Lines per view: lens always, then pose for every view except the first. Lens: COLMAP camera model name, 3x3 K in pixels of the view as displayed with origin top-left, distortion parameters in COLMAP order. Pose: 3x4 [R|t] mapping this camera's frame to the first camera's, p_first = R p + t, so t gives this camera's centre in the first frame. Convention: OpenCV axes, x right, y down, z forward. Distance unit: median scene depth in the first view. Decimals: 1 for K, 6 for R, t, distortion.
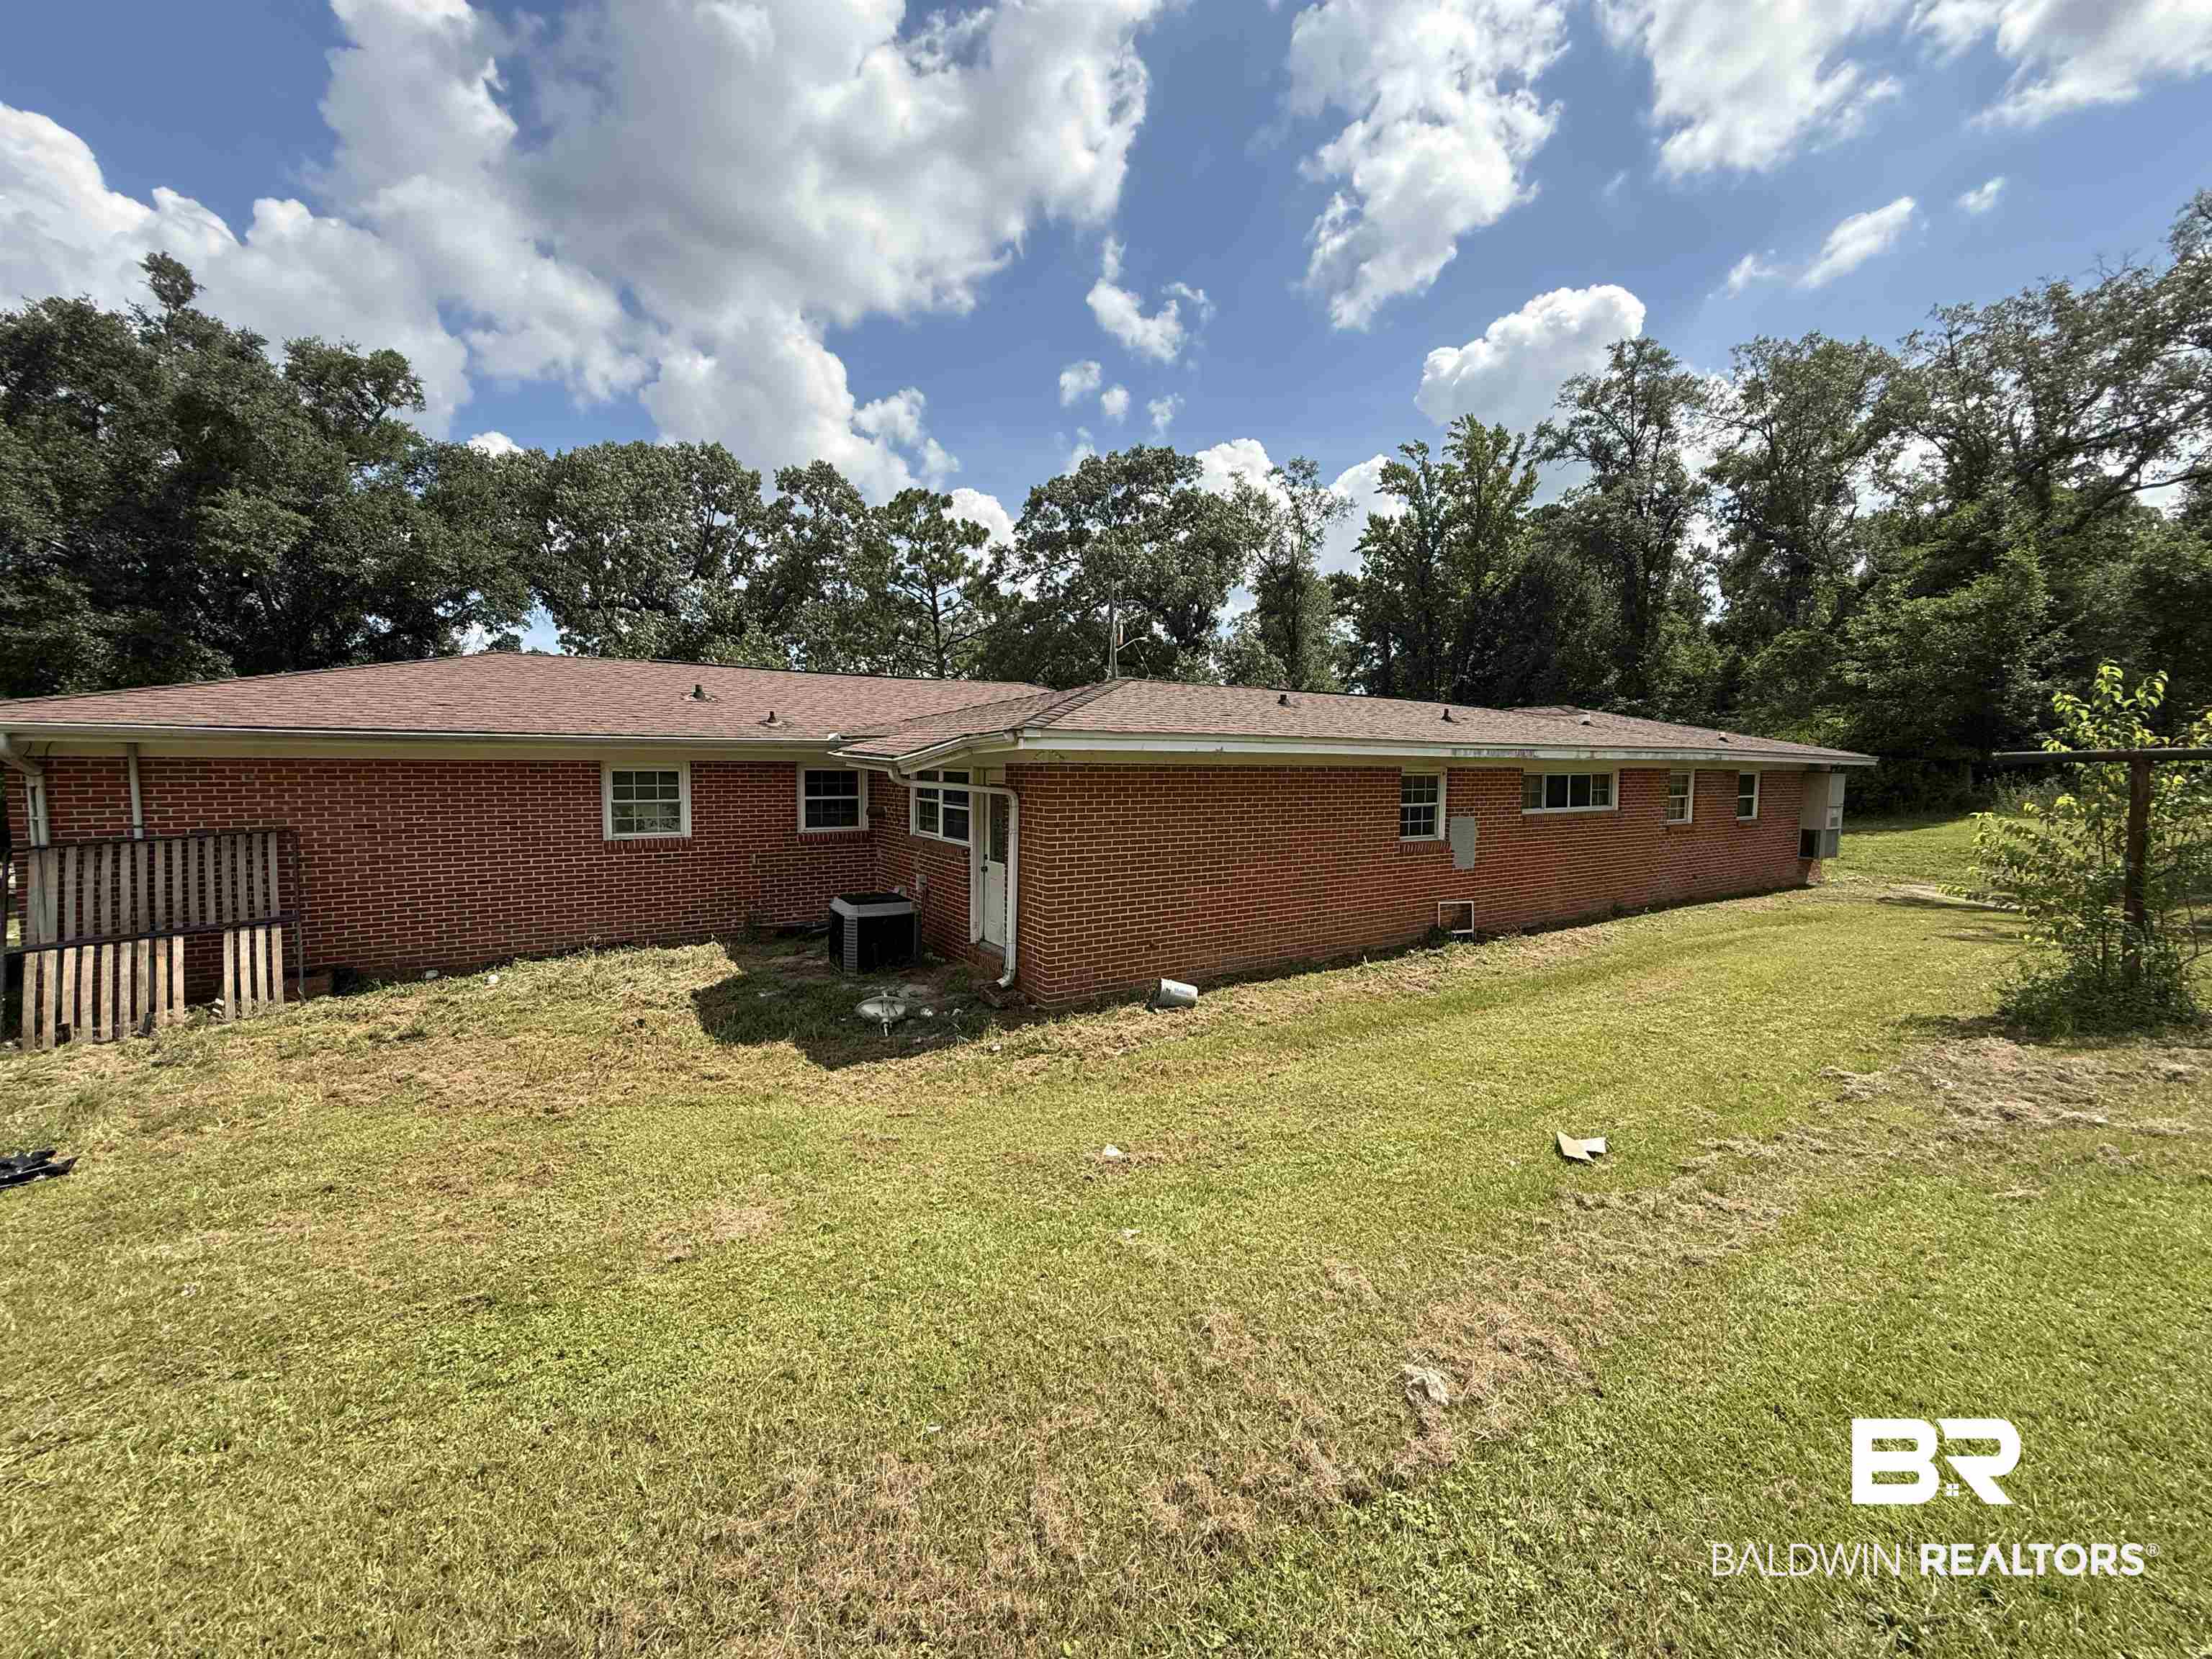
lens RADIAL K [[872.6, 0, 1098.4], [0, 872.6, 830.4], [0, 0, 1]] dist [-0.001307, 0.000167]
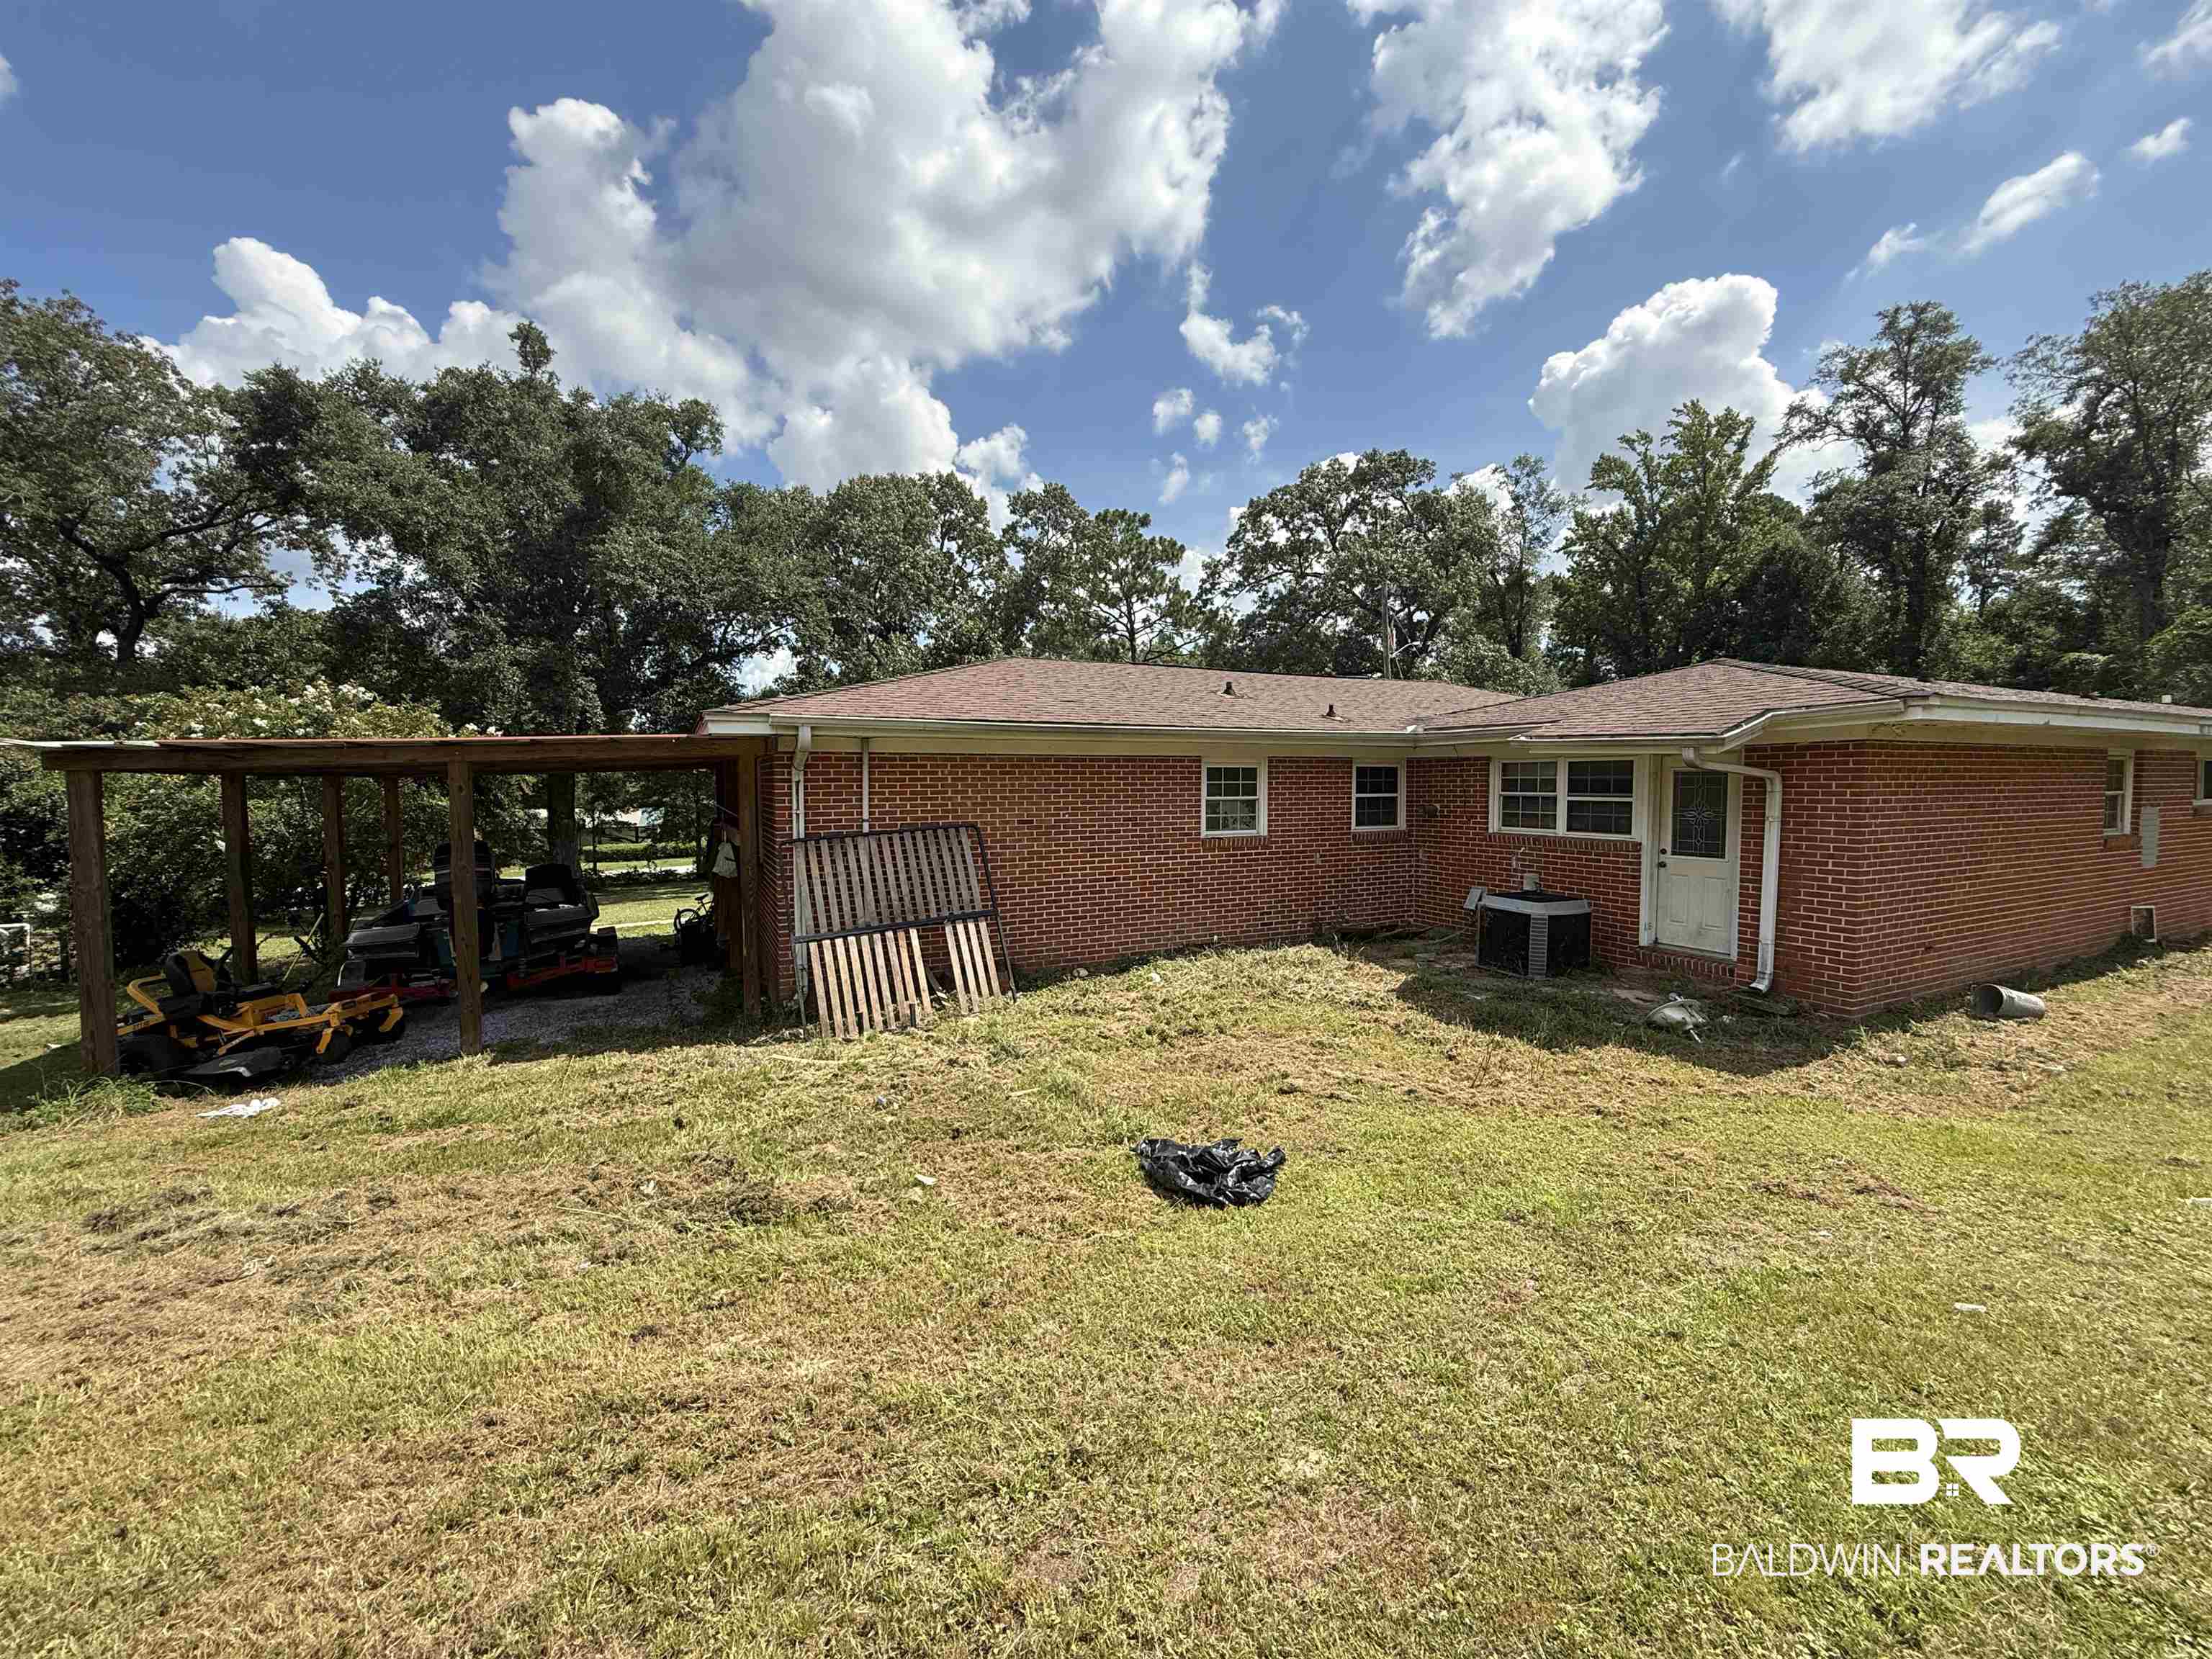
lens RADIAL K [[872.6, 0, 1098.4], [0, 872.6, 830.4], [0, 0, 1]] dist [-0.001307, 0.000167]
pose [[0.992348, -0.007319, -0.123258, -0.121229], [0.004337, 0.999692, -0.024447, 0.005697], [0.123399, 0.023726, 0.992073, 0.004212]]
